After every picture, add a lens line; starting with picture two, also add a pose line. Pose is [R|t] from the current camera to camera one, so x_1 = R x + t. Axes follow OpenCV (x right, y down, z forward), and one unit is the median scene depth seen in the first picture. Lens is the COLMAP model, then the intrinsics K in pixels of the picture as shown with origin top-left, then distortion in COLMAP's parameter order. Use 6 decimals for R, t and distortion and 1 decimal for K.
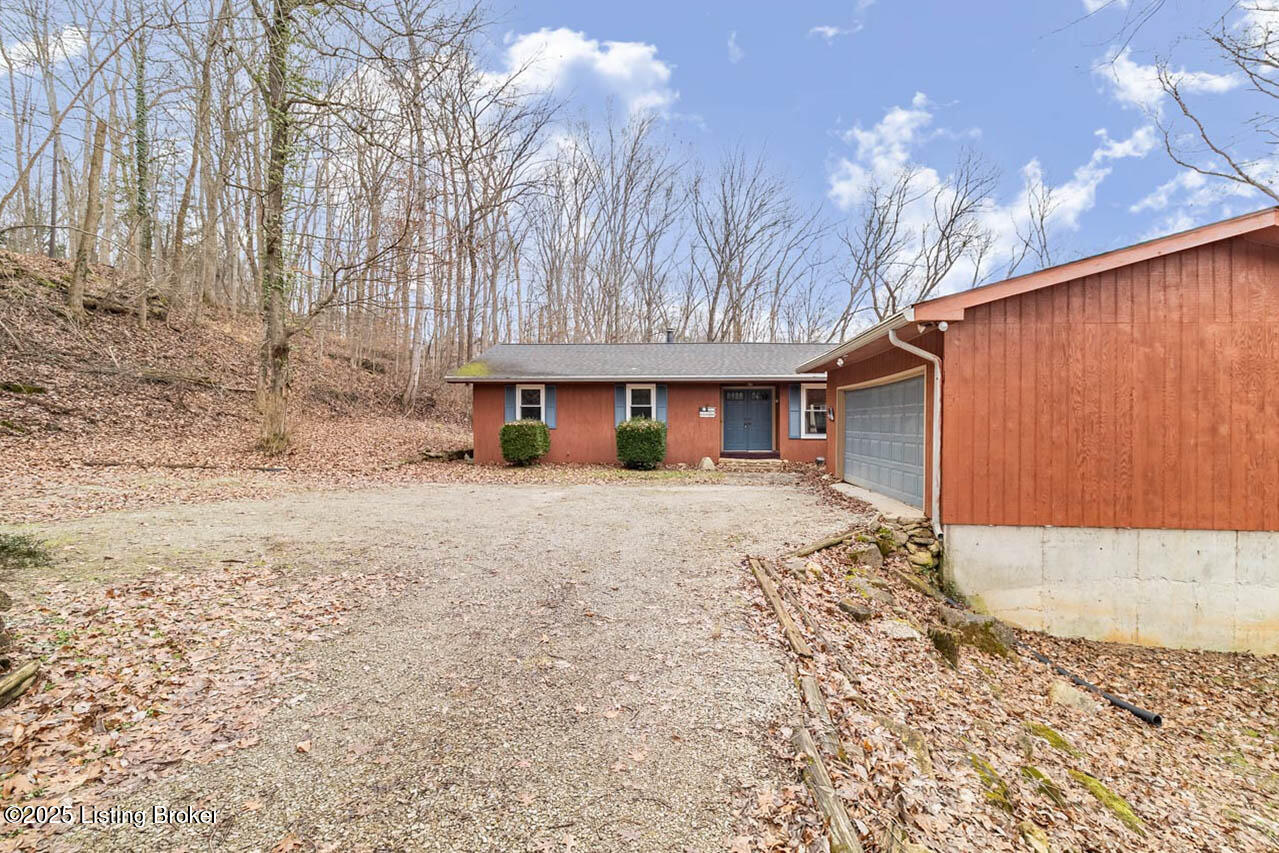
lens RADIAL K [[612.2, 0, 646.5], [0, 612.2, 428.6], [0, 0, 1]] dist [0.004004, 0.001237]
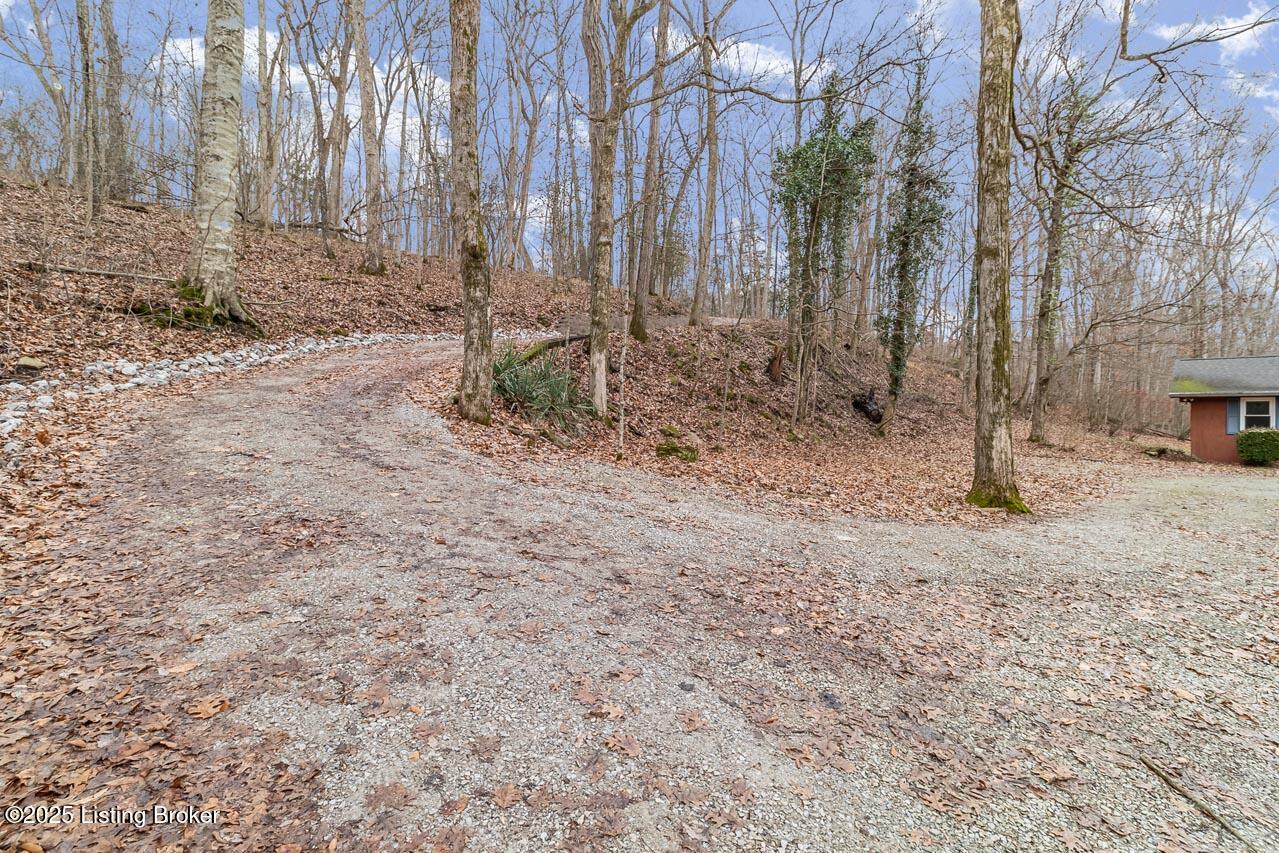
lens RADIAL K [[605.8, 0, 646.5], [0, 605.8, 410.5], [0, 0, 1]] dist [0.001060, 0.000284]
pose [[0.768235, -0.009069, -0.640104, -0.805847], [-0.001137, 0.999879, -0.015531, -0.063354], [0.640168, 0.012659, 0.768131, -1.533908]]
